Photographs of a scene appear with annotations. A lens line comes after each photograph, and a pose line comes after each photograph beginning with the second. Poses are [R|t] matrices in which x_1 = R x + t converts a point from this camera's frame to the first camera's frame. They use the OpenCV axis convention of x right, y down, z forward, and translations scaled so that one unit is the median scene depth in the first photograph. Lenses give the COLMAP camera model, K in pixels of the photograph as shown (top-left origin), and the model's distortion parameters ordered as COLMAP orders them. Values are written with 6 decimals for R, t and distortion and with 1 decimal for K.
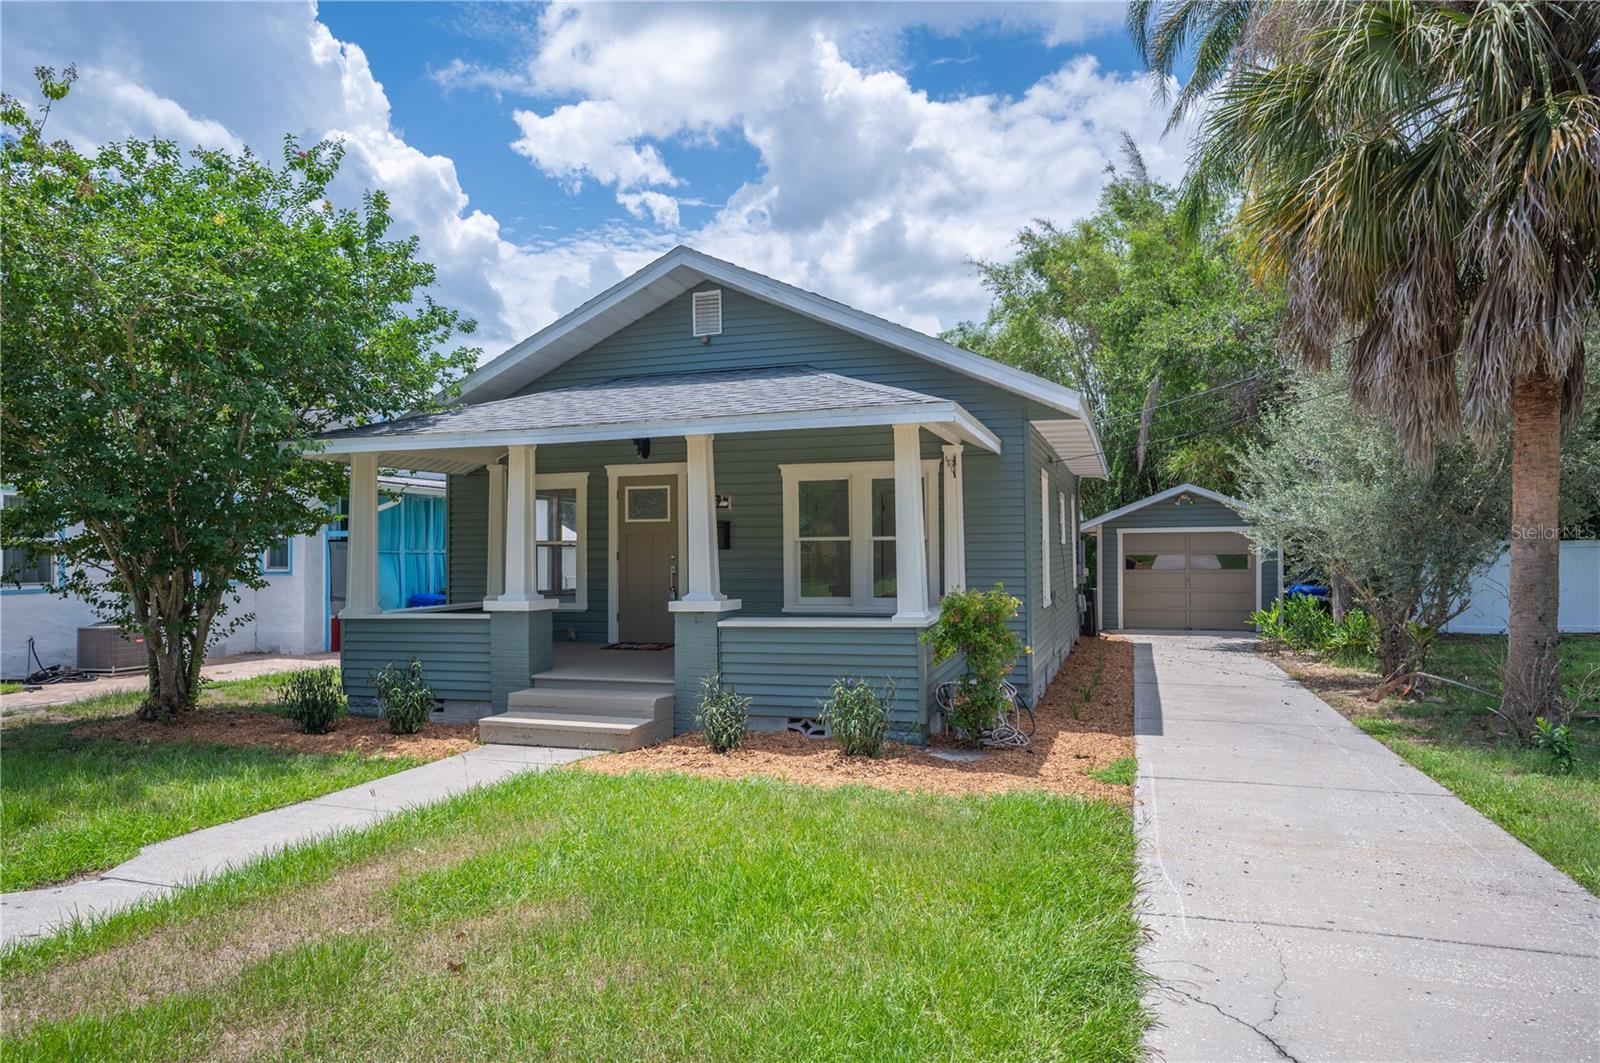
lens RADIAL K [[984.5, 0, 804.9], [0, 984.5, 537.5], [0, 0, 1]] dist [-0.023682, 0.000773]
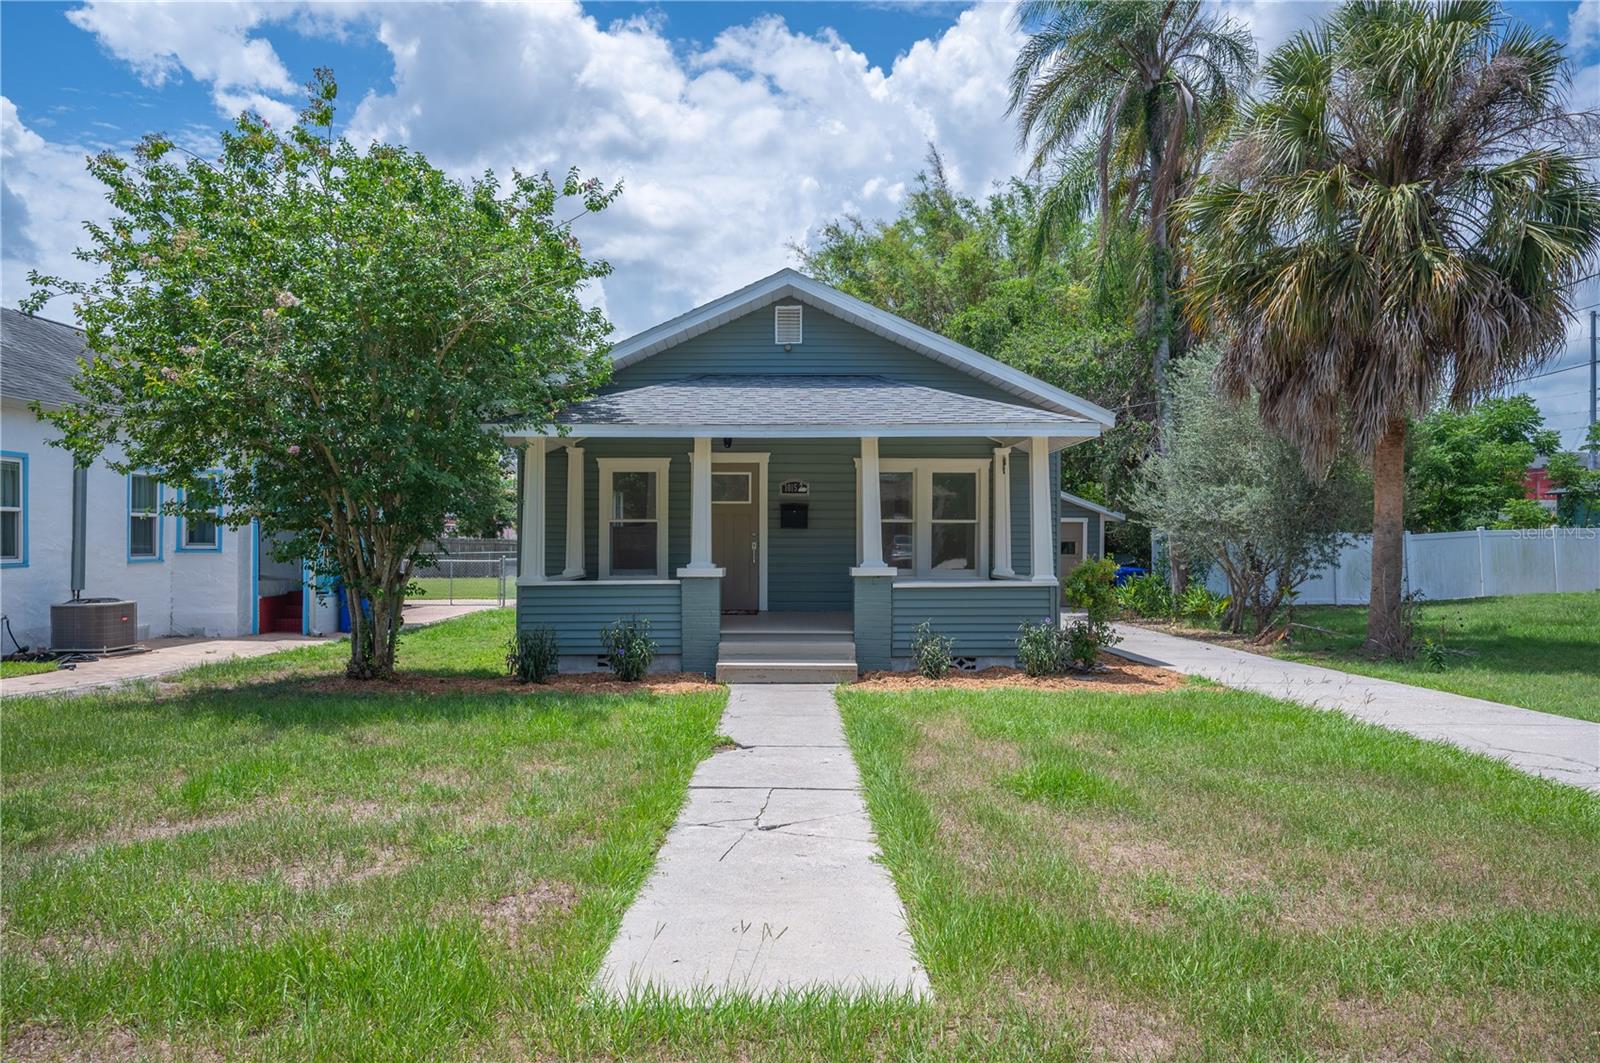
lens RADIAL K [[1114.2, 0, 793.1], [0, 1114.2, 530.5], [0, 0, 1]] dist [-0.029547, -0.007330]
pose [[0.950741, 0.013284, 0.309702, -0.331626], [-0.014543, 0.999893, 0.001755, 0.008077], [-0.309645, -0.006172, 0.950832, -0.166963]]
